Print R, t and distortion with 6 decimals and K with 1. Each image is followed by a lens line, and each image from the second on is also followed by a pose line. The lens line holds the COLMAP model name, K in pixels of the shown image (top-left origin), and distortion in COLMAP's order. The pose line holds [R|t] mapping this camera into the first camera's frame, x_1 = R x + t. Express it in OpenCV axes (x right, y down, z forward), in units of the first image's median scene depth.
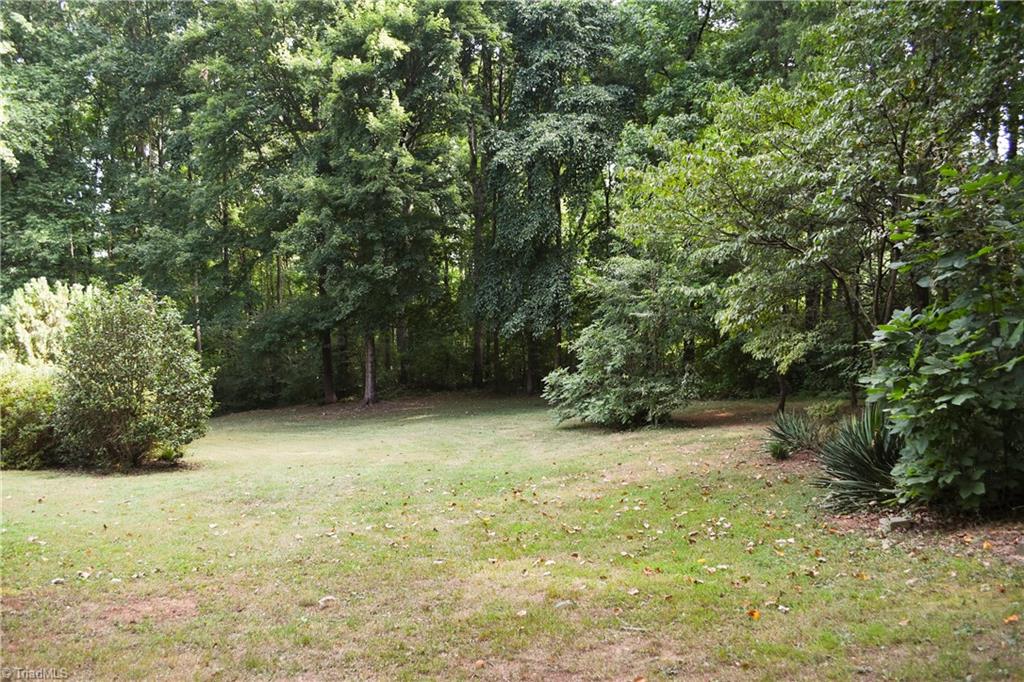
lens RADIAL K [[825.1, 0, 499.9], [0, 825.1, 345.3], [0, 0, 1]] dist [-0.083489, 0.010419]
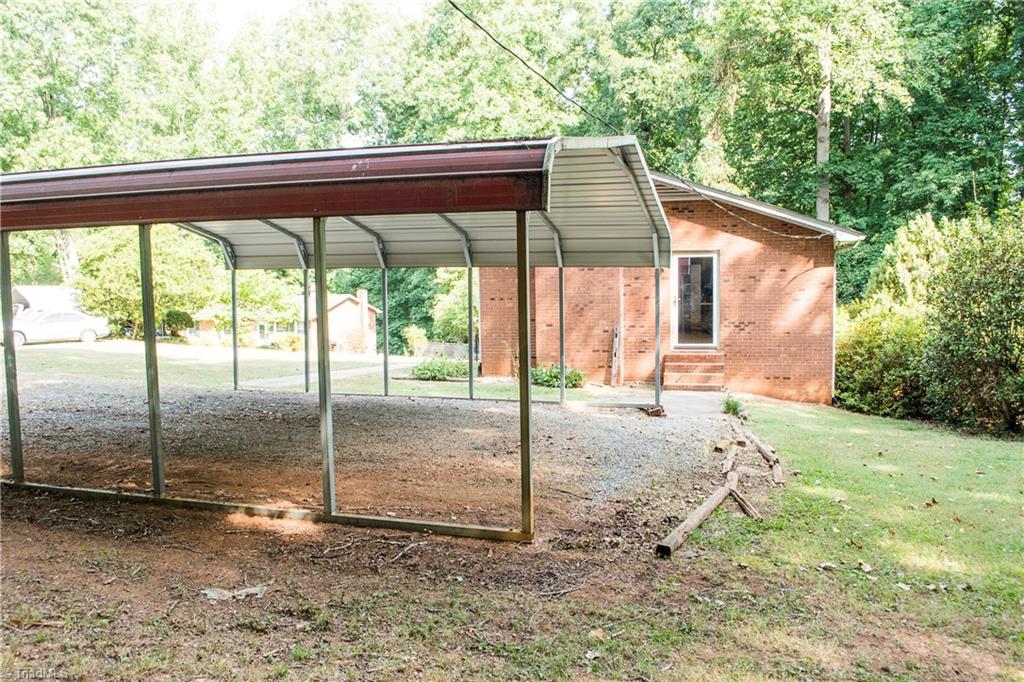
lens RADIAL K [[825.1, 0, 499.9], [0, 825.1, 345.3], [0, 0, 1]] dist [-0.083489, 0.010419]
pose [[0.515132, 0.065785, -0.854583, -0.021324], [-0.014391, 0.997574, 0.068117, 0.011369], [0.856990, -0.022791, 0.514828, 0.100197]]
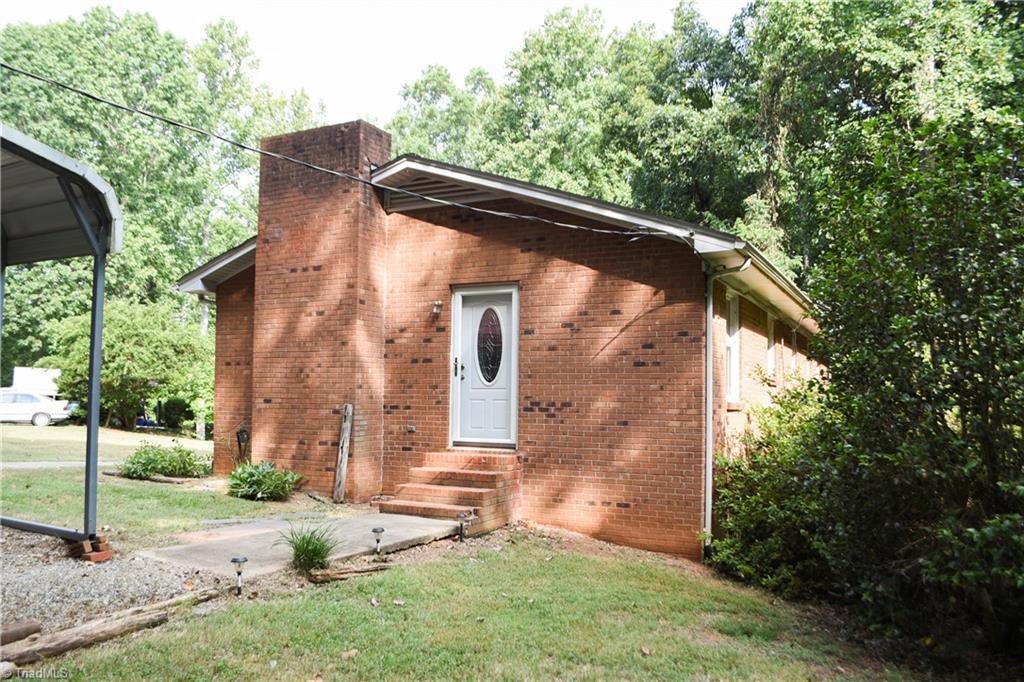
lens RADIAL K [[806.8, 0, 529.4], [0, 806.8, 348.8], [0, 0, 1]] dist [-0.068035, 0.003814]
pose [[0.319190, -0.050891, -0.946323, -0.109690], [-0.042139, 0.996807, -0.067819, 0.030737], [0.946753, 0.061524, 0.316026, 0.398962]]
